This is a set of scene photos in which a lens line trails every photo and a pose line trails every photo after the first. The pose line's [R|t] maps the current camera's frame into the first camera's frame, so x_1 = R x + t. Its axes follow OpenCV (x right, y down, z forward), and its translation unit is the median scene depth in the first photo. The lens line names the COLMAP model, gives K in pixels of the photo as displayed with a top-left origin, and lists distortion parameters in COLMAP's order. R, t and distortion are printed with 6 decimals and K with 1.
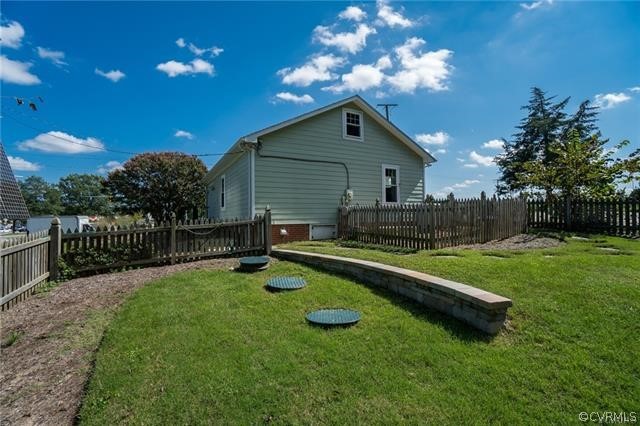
lens RADIAL K [[281.2, 0, 315.2], [0, 281.2, 210.8], [0, 0, 1]] dist [-0.043524, 0.004847]
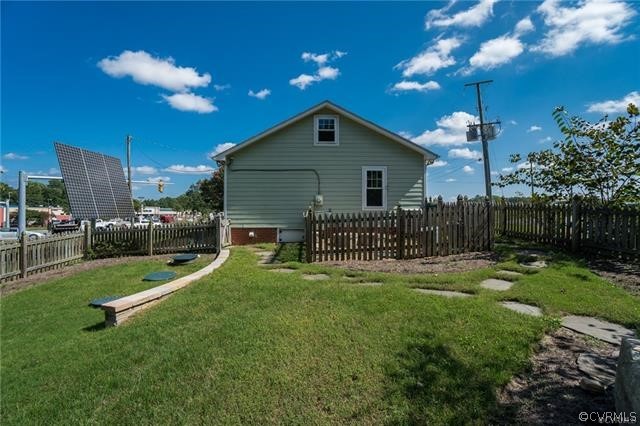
lens RADIAL K [[281.2, 0, 341.2], [0, 281.2, 205.8], [0, 0, 1]] dist [-0.043524, 0.004847]
pose [[0.895055, 0.001989, -0.445950, 0.627212], [0.003192, 0.999936, 0.010867, -0.045525], [0.445943, -0.011150, 0.894992, 0.114794]]
